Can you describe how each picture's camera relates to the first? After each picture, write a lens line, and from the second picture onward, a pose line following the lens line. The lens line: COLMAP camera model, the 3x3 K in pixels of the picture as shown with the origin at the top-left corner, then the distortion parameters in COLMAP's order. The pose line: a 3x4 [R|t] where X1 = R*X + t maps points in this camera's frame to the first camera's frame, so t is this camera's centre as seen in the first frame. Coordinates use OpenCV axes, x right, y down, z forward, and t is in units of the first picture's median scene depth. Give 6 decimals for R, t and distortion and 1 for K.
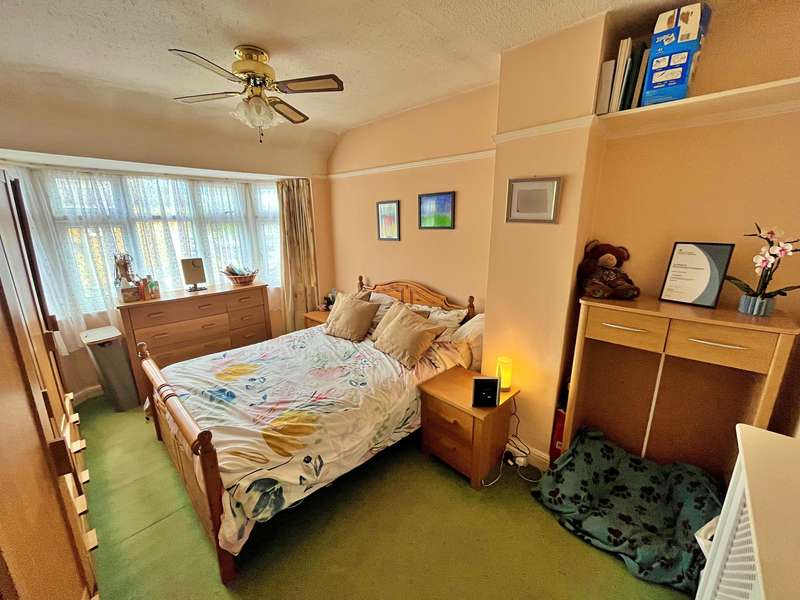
lens RADIAL K [[323.6, 0, 401.6], [0, 323.6, 300.0], [0, 0, 1]] dist [0.007188, 0.000307]
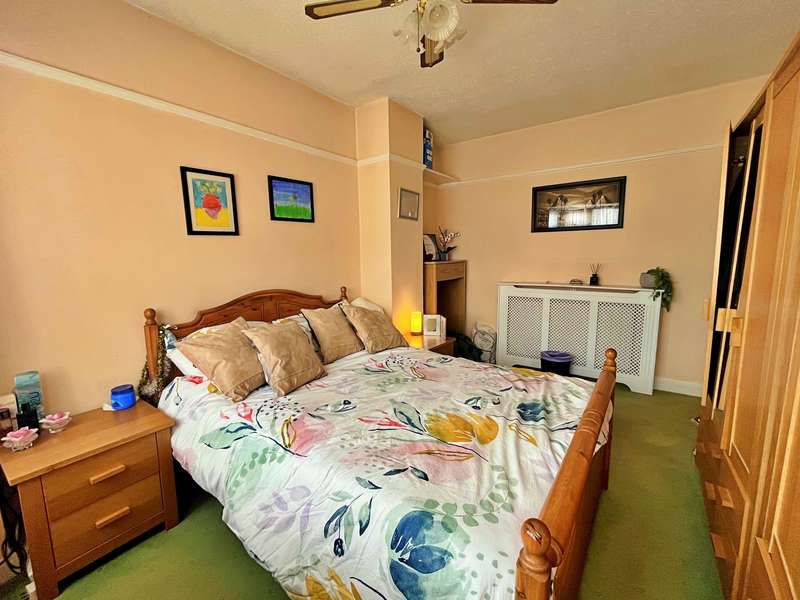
lens RADIAL K [[323.6, 0, 401.1], [0, 323.6, 297.7], [0, 0, 1]] dist [0.007188, 0.000307]
pose [[-0.104770, -0.139059, 0.984726, -0.864748], [0.251421, 0.954307, 0.161513, -0.100757], [-0.962191, 0.264502, -0.065021, 0.905180]]
